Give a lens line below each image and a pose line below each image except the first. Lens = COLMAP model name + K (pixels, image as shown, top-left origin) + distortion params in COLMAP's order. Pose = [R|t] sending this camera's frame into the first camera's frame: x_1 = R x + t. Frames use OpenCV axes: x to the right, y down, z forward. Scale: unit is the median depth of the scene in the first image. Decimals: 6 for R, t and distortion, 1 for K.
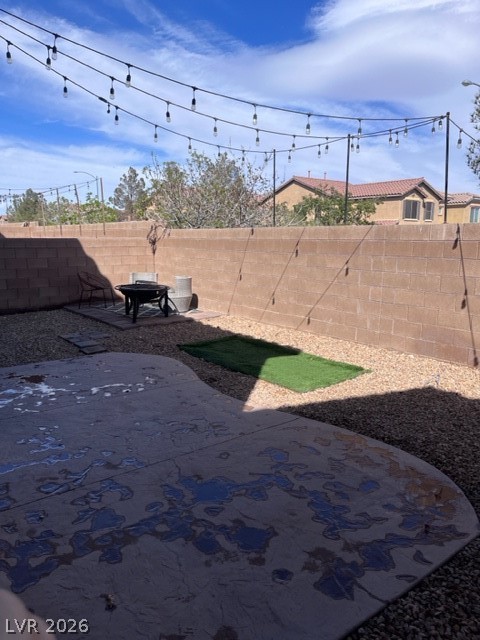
lens RADIAL K [[477.8, 0, 241.5], [0, 477.8, 319.0], [0, 0, 1]] dist [0.002480, 0.001516]
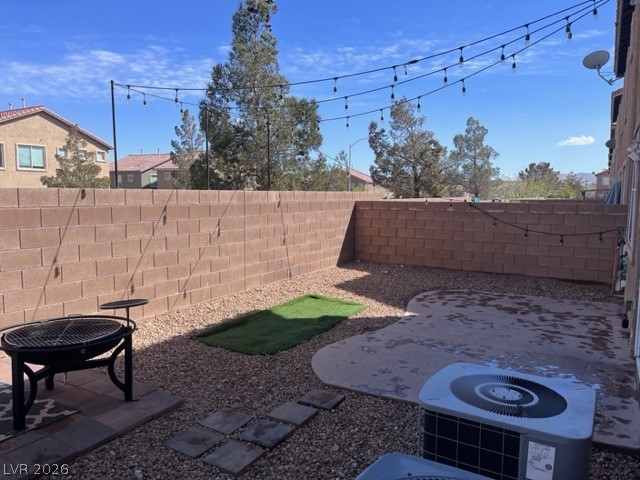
lens RADIAL K [[477.8, 0, 320.9], [0, 477.8, 240.3], [0, 0, 1]] dist [0.002480, 0.001516]
pose [[-0.395813, -0.099829, 0.912889, -0.751701], [0.134154, 0.977124, 0.165021, -0.205649], [-0.908480, 0.187785, -0.373365, 1.078481]]
